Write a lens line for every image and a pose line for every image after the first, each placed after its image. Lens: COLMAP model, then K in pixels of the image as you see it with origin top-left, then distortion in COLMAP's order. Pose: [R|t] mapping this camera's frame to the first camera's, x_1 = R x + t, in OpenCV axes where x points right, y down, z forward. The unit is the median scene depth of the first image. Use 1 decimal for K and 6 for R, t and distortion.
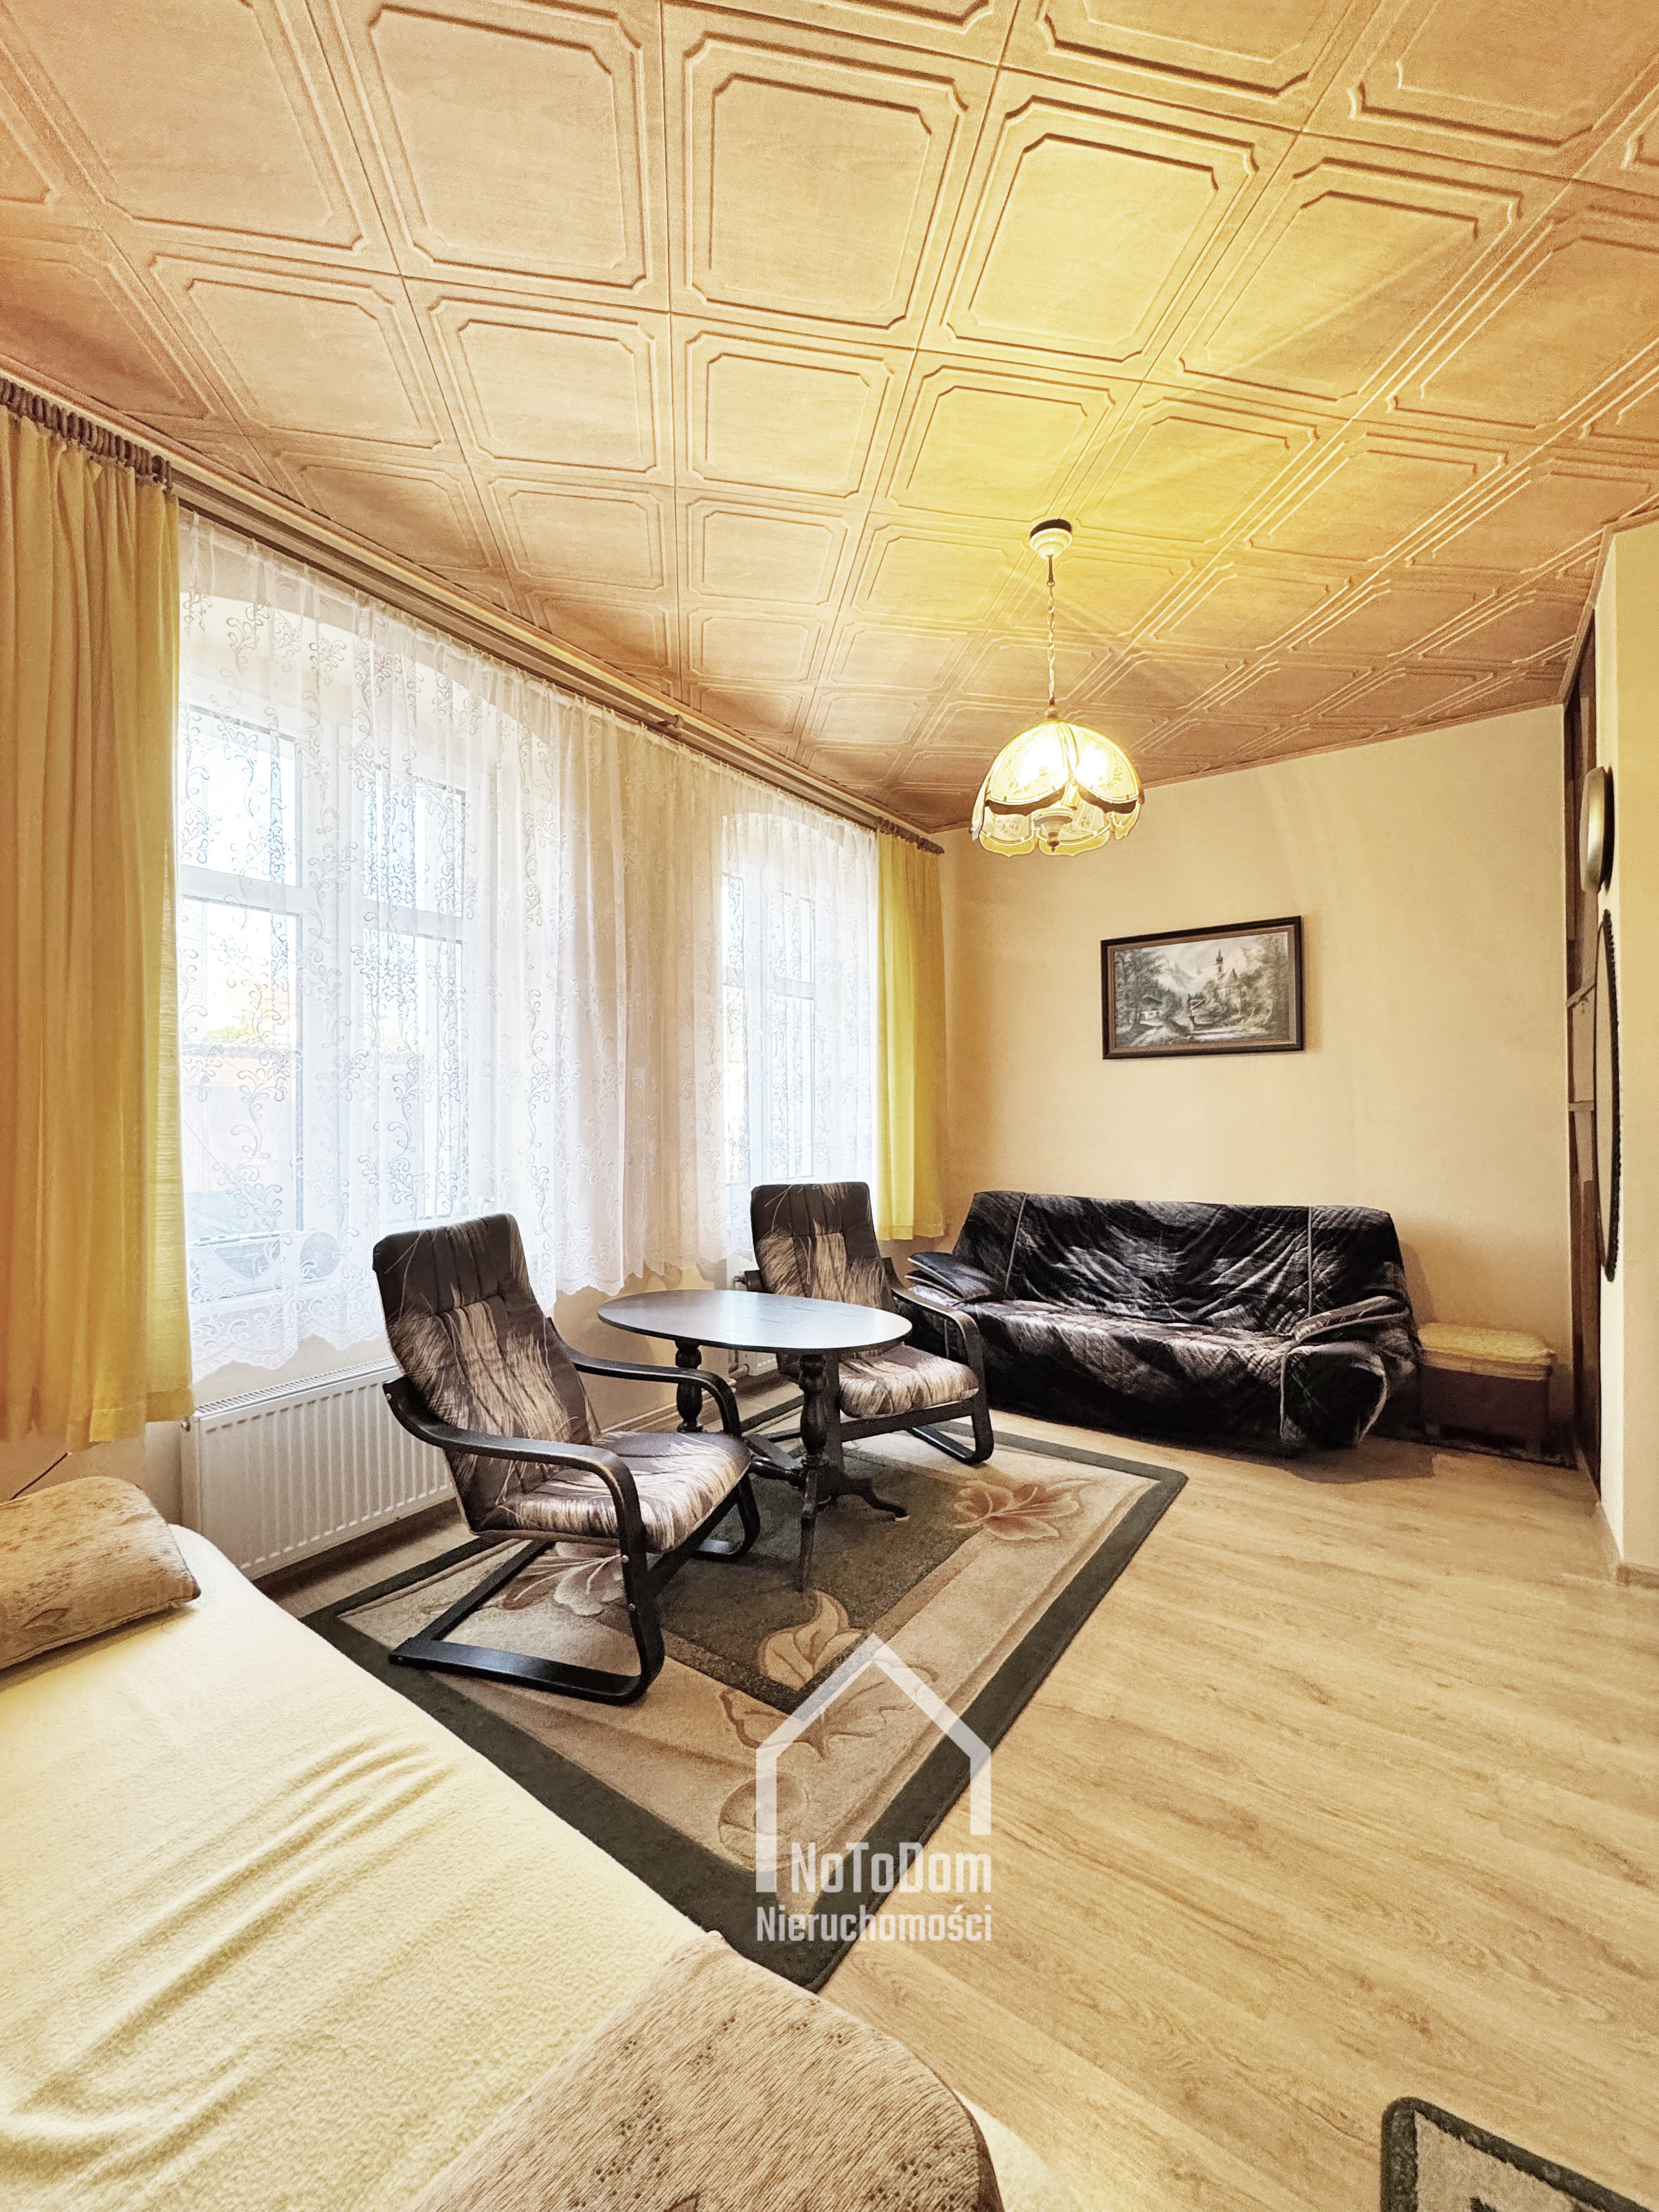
lens RADIAL K [[875.1, 0, 831.7], [0, 875.1, 1107.5], [0, 0, 1]] dist [-0.004088, -0.000190]
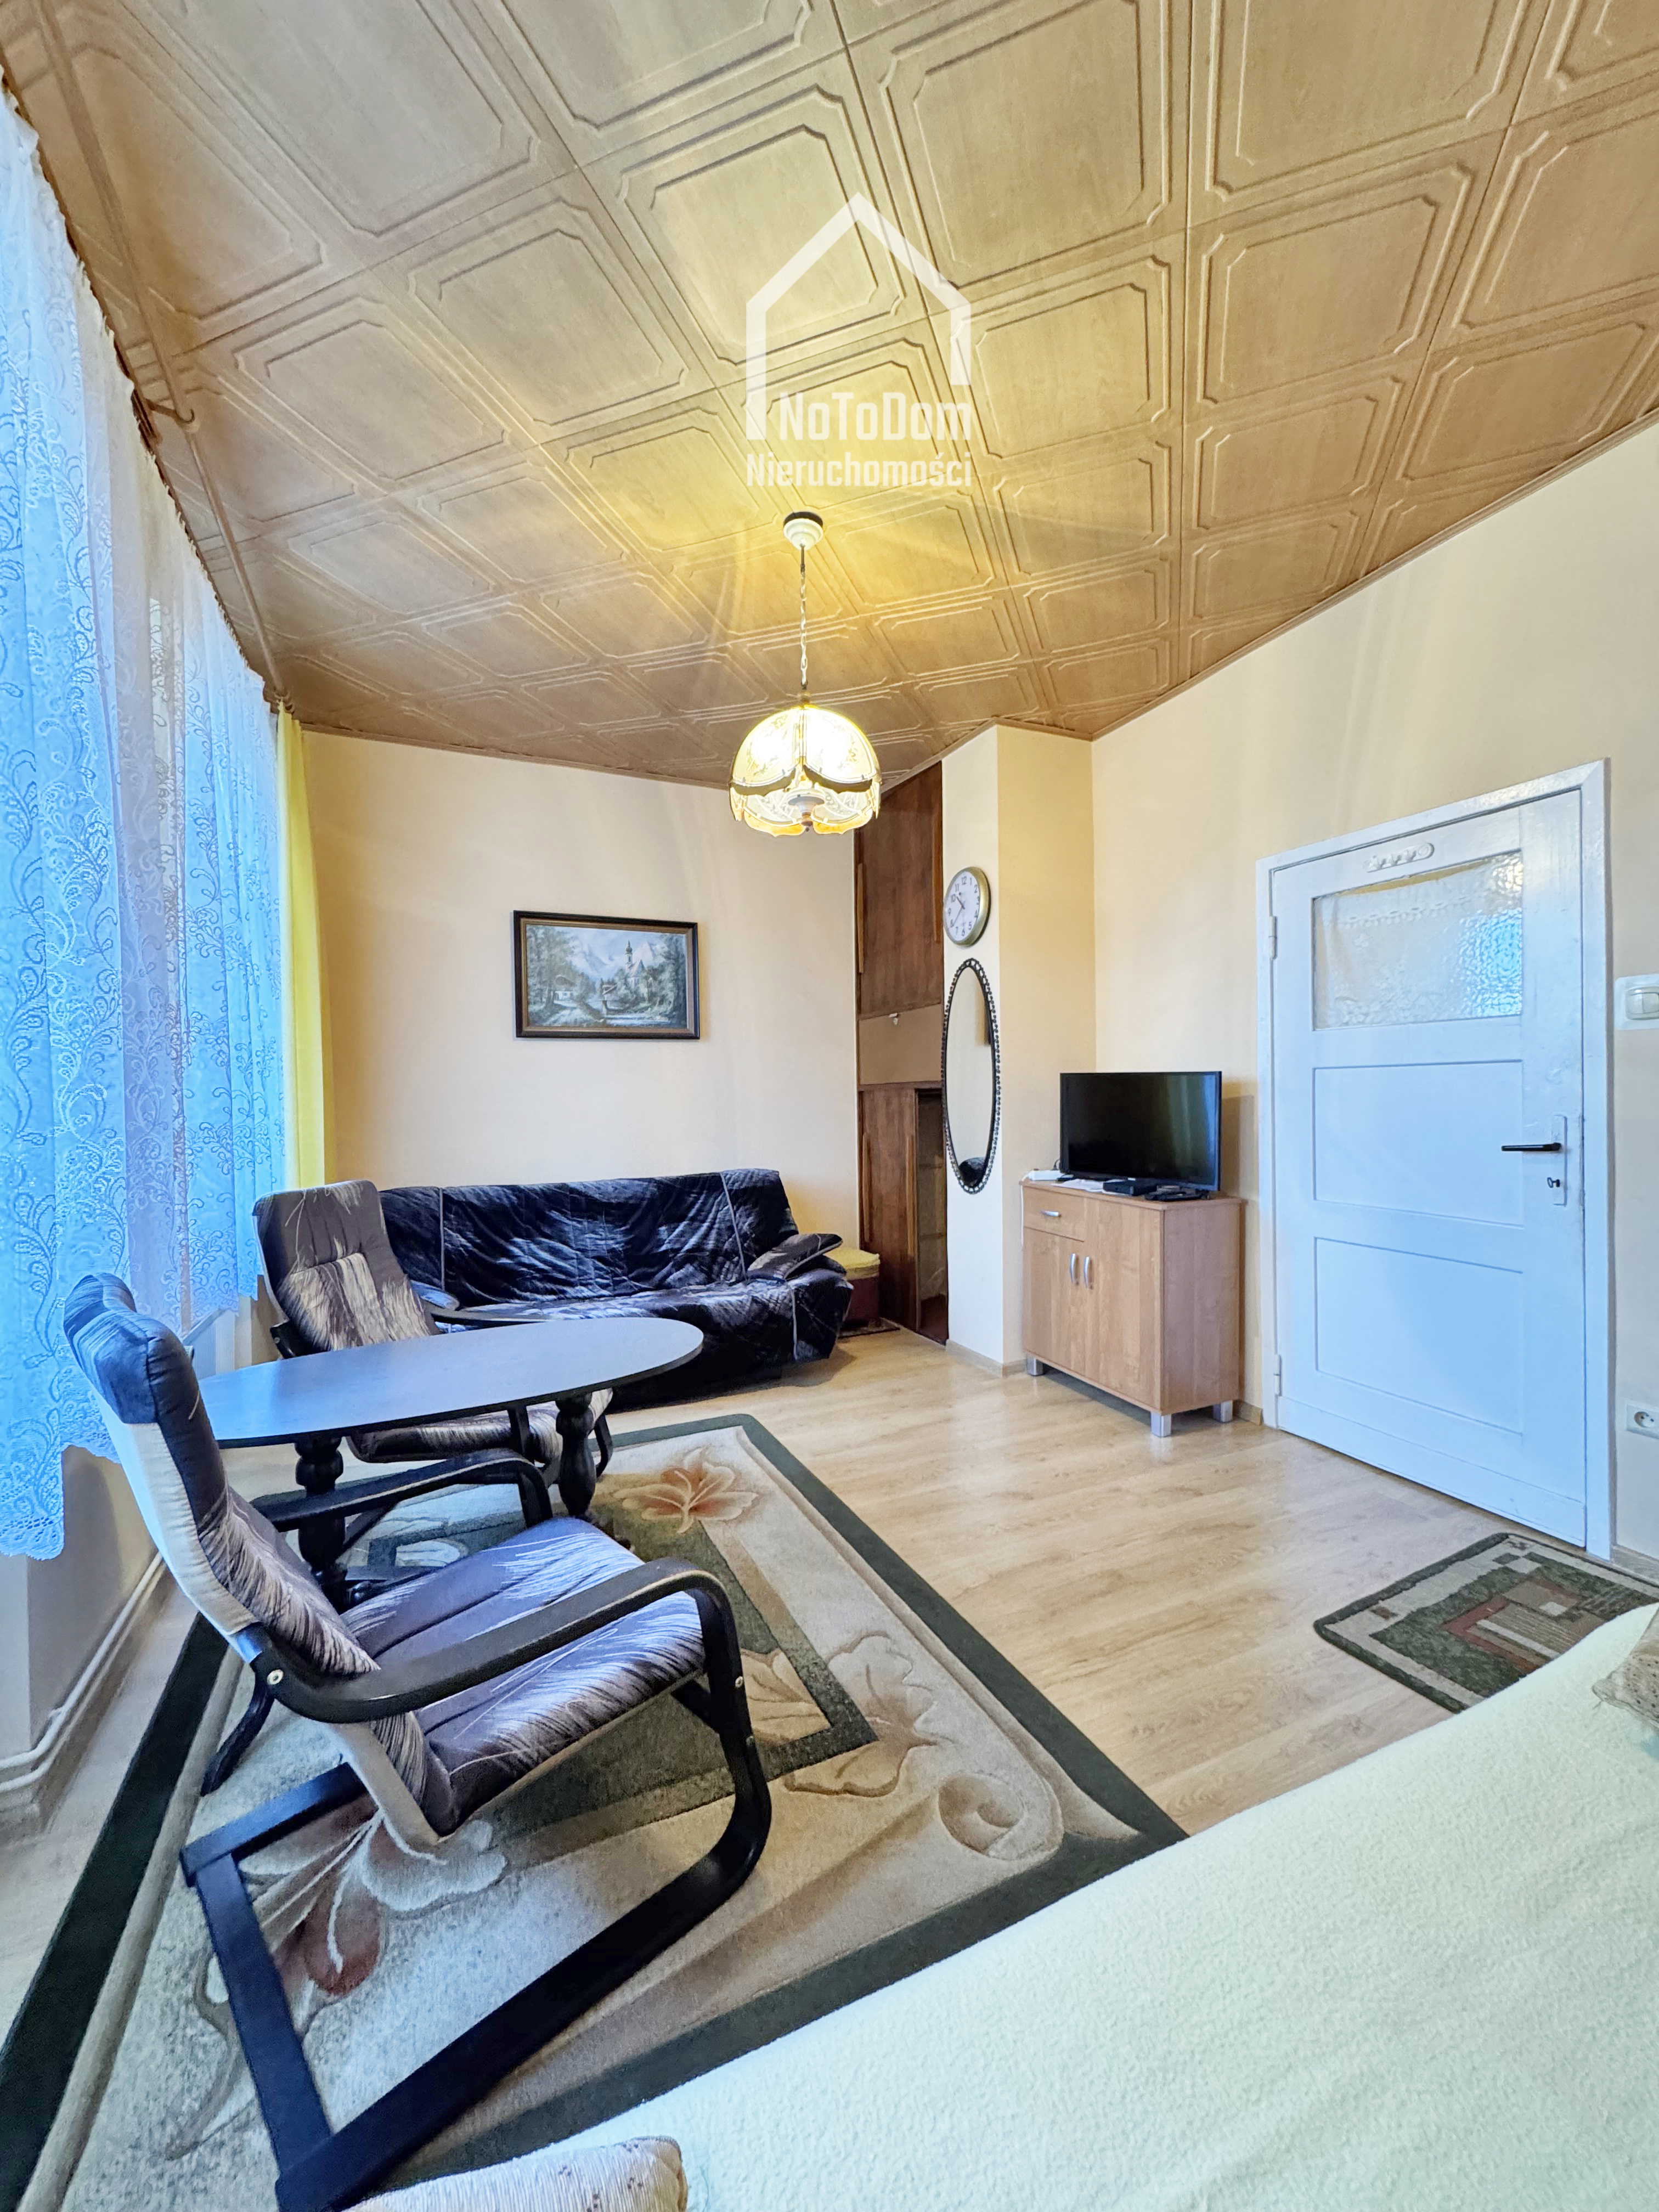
lens RADIAL K [[875.1, 0, 831.9], [0, 875.1, 1106.7], [0, 0, 1]] dist [-0.004088, -0.000190]
pose [[0.501084, -0.008306, 0.865359, -0.372312], [0.007797, 0.999957, 0.005083, 0.019352], [-0.865364, 0.004200, 0.501127, 0.262156]]
